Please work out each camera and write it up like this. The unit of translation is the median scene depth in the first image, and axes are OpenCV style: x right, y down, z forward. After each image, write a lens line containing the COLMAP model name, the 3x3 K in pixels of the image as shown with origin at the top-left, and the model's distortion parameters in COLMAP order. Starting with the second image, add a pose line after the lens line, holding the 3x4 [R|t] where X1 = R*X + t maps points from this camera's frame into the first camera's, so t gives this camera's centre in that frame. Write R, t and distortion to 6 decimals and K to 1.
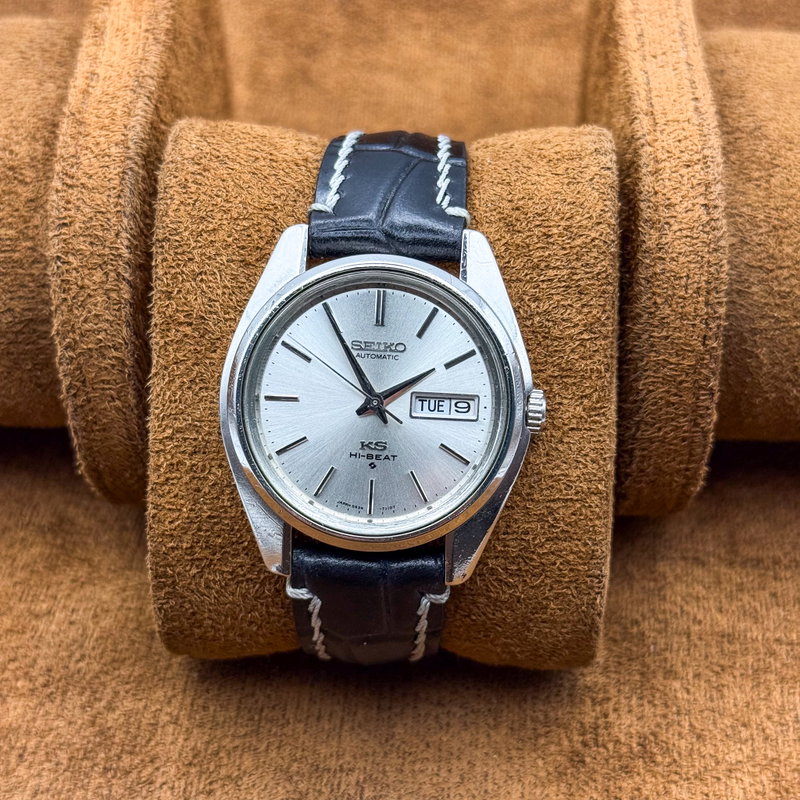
lens RADIAL K [[1465.5, 0, 400.0], [0, 1465.5, 400.0], [0, 0, 1]] dist [-0.003897, -0.022303]
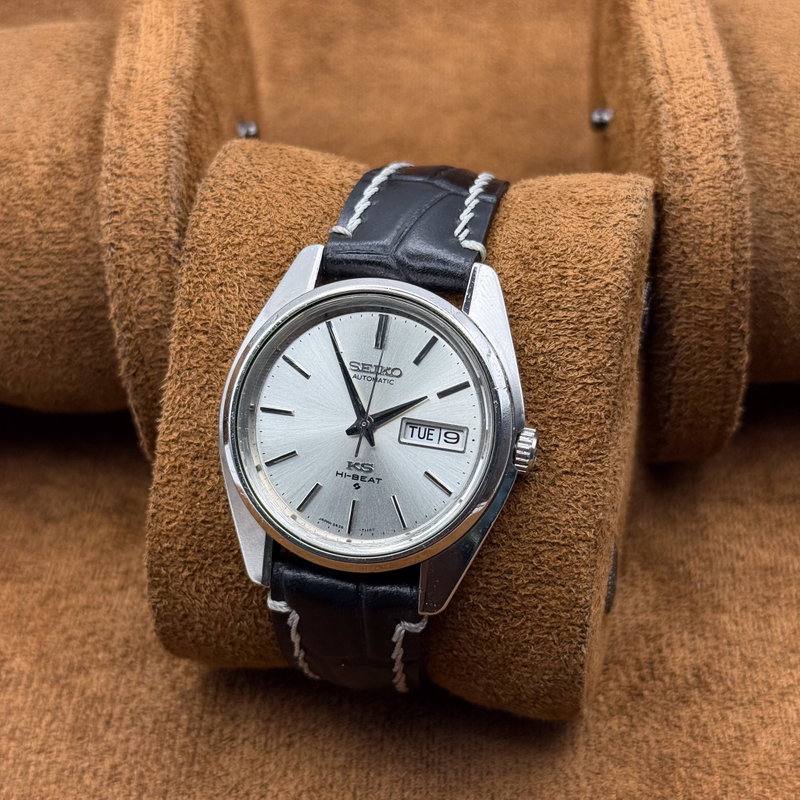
lens RADIAL K [[1465.5, 0, 400.0], [0, 1465.5, 400.0], [0, 0, 1]] dist [-0.003897, -0.022303]
pose [[0.984655, 0.097036, -0.145046, 0.145099], [-0.103205, 0.994022, -0.035612, 0.017819], [0.140724, 0.050035, 0.988784, 0.004787]]
